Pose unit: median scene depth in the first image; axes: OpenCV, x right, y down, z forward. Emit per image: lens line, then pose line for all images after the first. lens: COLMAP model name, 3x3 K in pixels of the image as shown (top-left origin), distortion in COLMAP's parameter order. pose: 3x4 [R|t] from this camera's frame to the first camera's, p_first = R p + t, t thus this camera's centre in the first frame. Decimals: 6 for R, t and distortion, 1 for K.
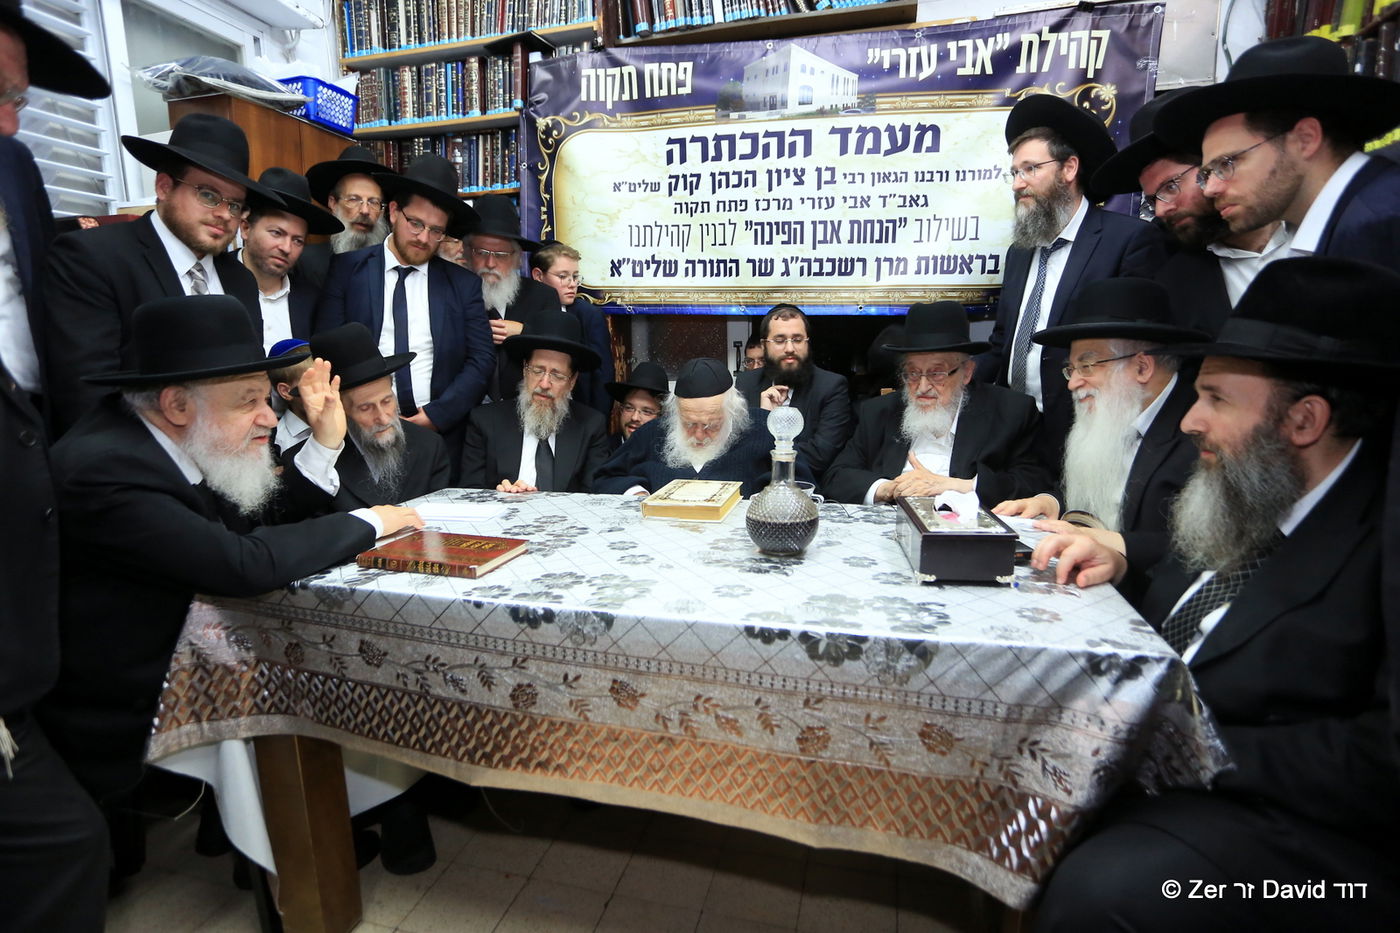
lens RADIAL K [[709.2, 0, 698.0], [0, 709.2, 464.8], [0, 0, 1]] dist [-0.069073, 0.034478]
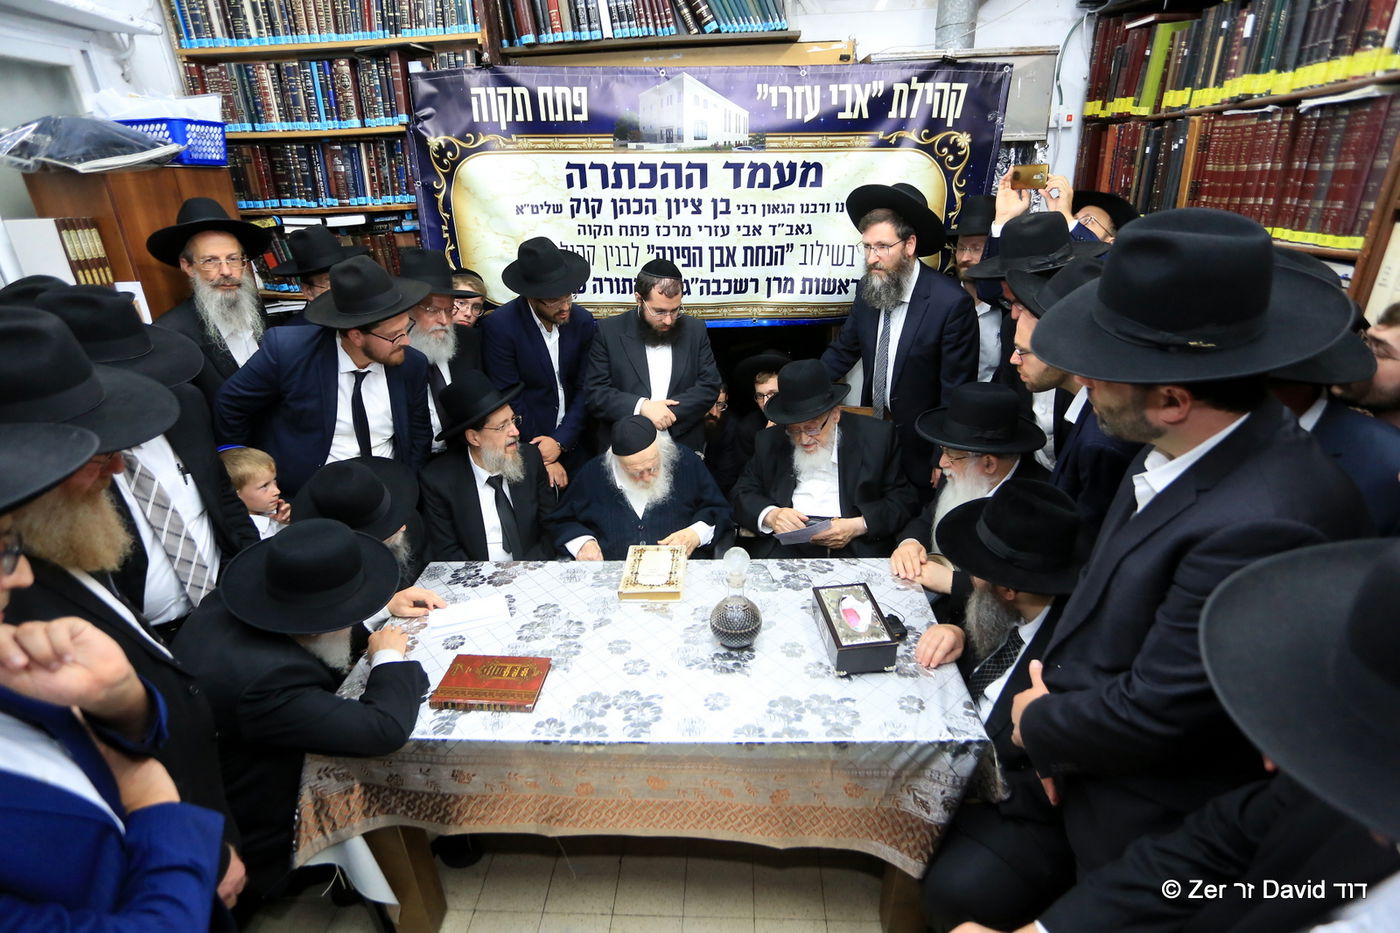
lens RADIAL K [[720.8, 0, 700.0], [0, 720.8, 466.5], [0, 0, 1]] dist [-0.060675, 0.029958]
pose [[0.977868, -0.099780, 0.183896, -0.090546], [0.054425, 0.970006, 0.236908, -0.279386], [-0.202019, -0.221656, 0.953969, -0.134606]]
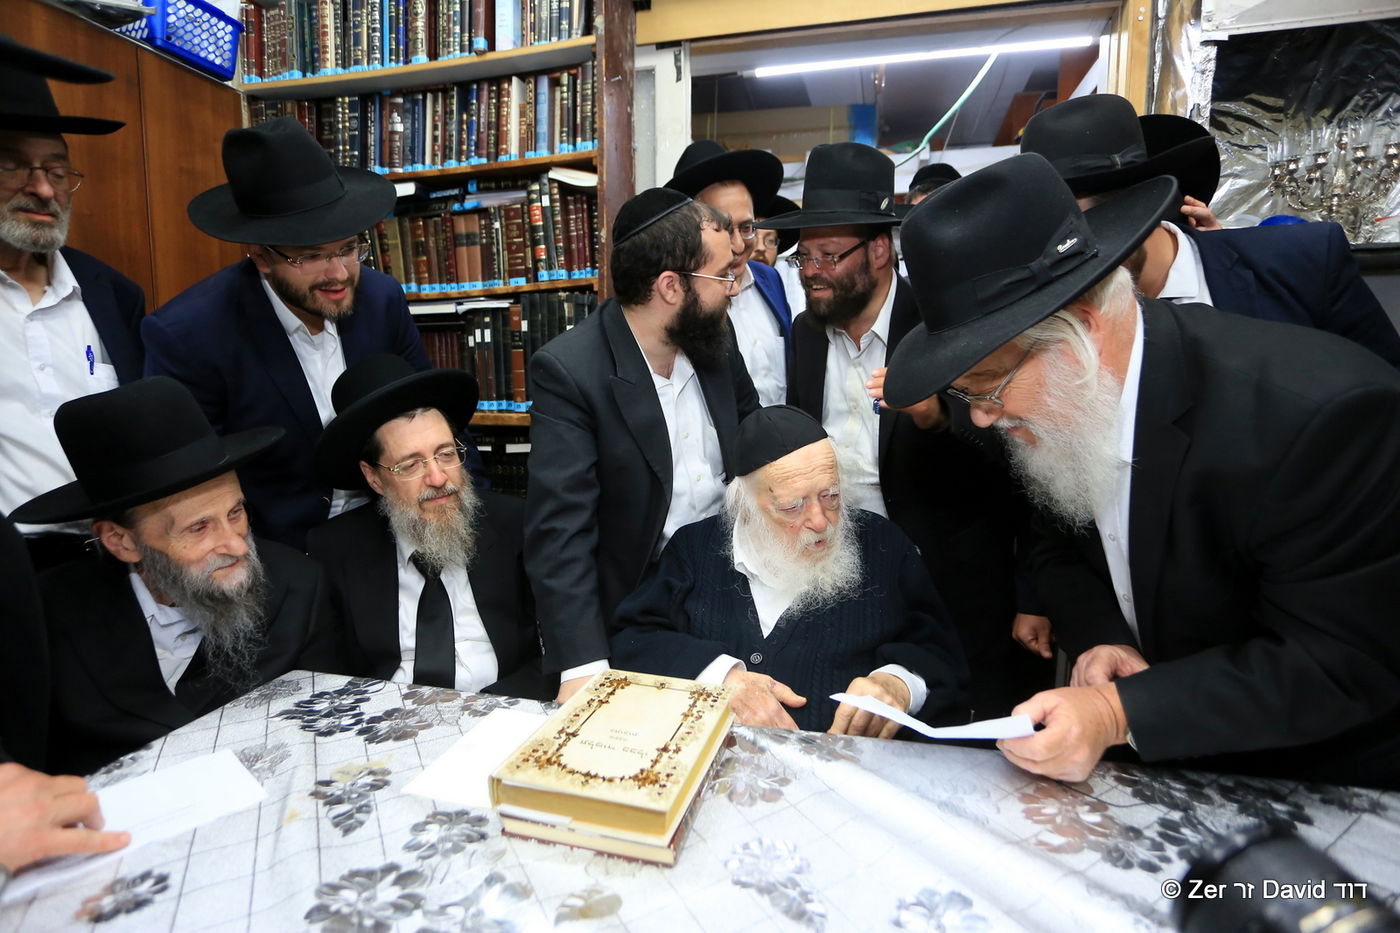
lens RADIAL K [[723.6, 0, 703.2], [0, 723.6, 465.7], [0, 0, 1]] dist [-0.058882, 0.029309]
pose [[0.999854, 0.014377, 0.009244, -0.038856], [-0.013981, 0.999041, -0.041494, -0.077088], [-0.009831, 0.041358, 0.999096, 0.328684]]
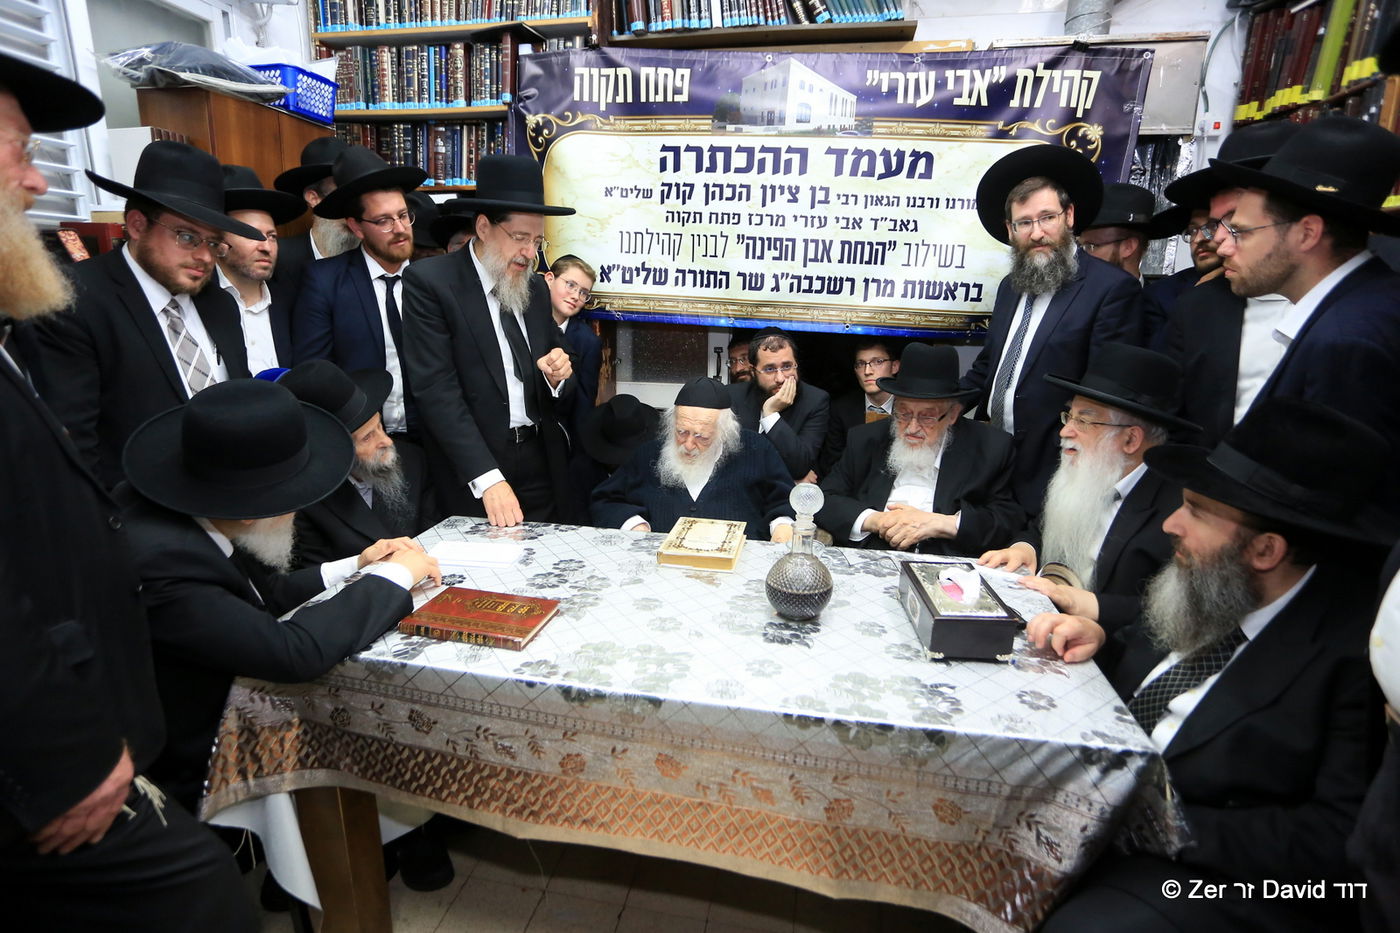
lens RADIAL K [[710.4, 0, 697.5], [0, 710.4, 468.3], [0, 0, 1]] dist [-0.070226, 0.034485]
pose [[0.997077, 0.018575, 0.074110, -0.059679], [-0.024156, 0.996881, 0.075136, -0.089464], [-0.072483, -0.076706, 0.994416, -0.024893]]
